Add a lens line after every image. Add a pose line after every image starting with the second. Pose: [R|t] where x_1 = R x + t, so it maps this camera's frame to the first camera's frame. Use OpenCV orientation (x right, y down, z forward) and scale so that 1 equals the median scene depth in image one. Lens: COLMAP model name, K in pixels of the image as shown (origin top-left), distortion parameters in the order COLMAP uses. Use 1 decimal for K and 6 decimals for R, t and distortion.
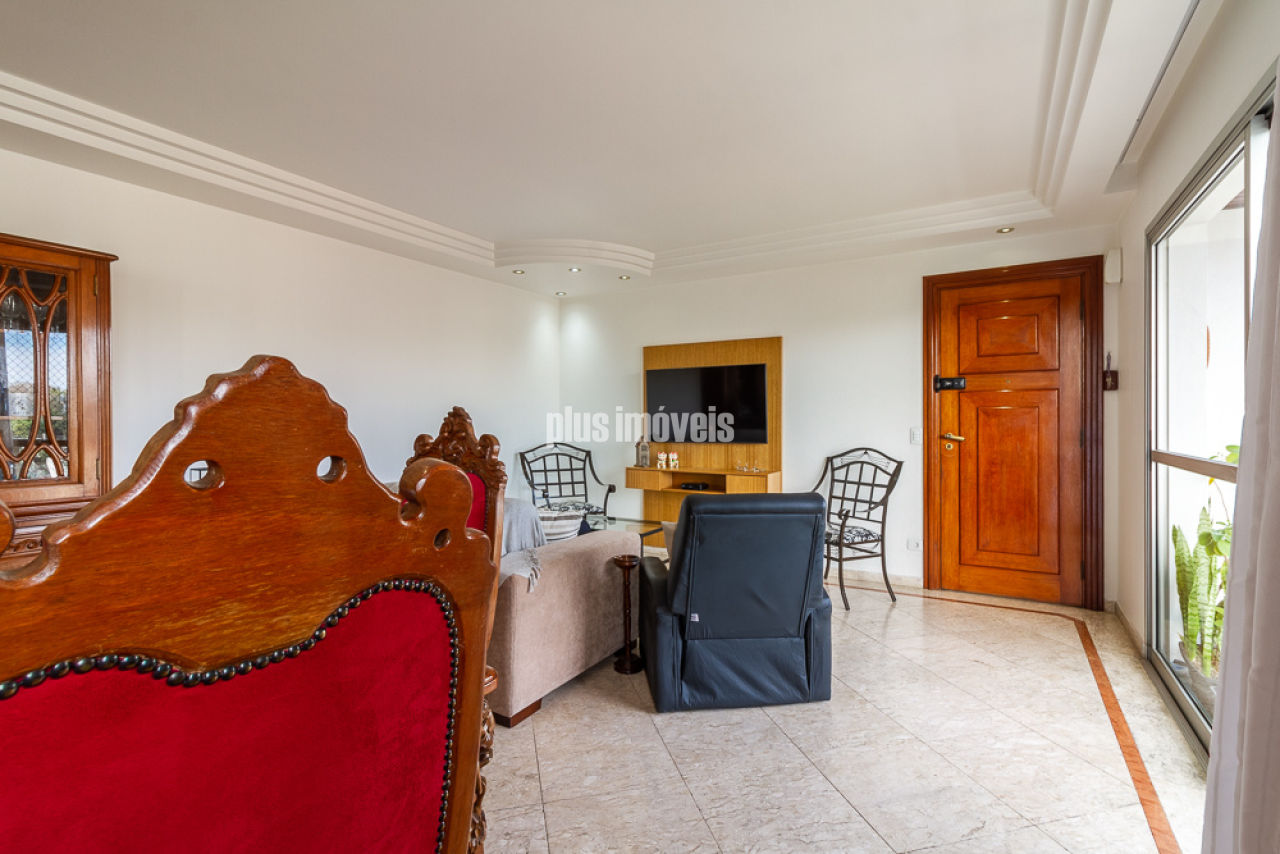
lens RADIAL K [[641.3, 0, 639.6], [0, 641.3, 423.4], [0, 0, 1]] dist [0.005149, -0.000874]
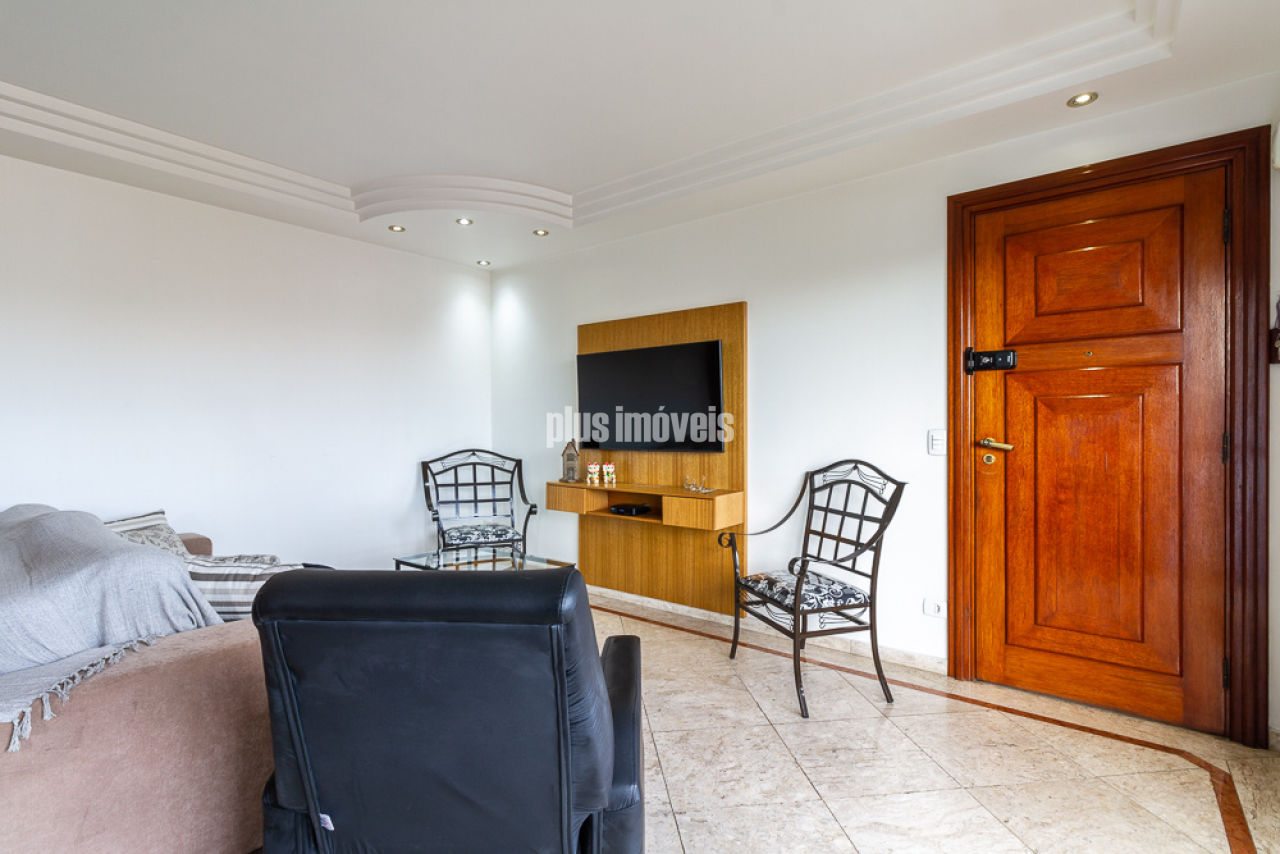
lens RADIAL K [[641.3, 0, 610.9], [0, 641.3, 432.1], [0, 0, 1]] dist [0.005149, -0.000874]
pose [[0.988581, -0.000968, -0.150686, 0.208738], [0.002037, 0.999974, 0.006939, 0.004259], [0.150675, -0.007167, 0.988557, 0.314280]]
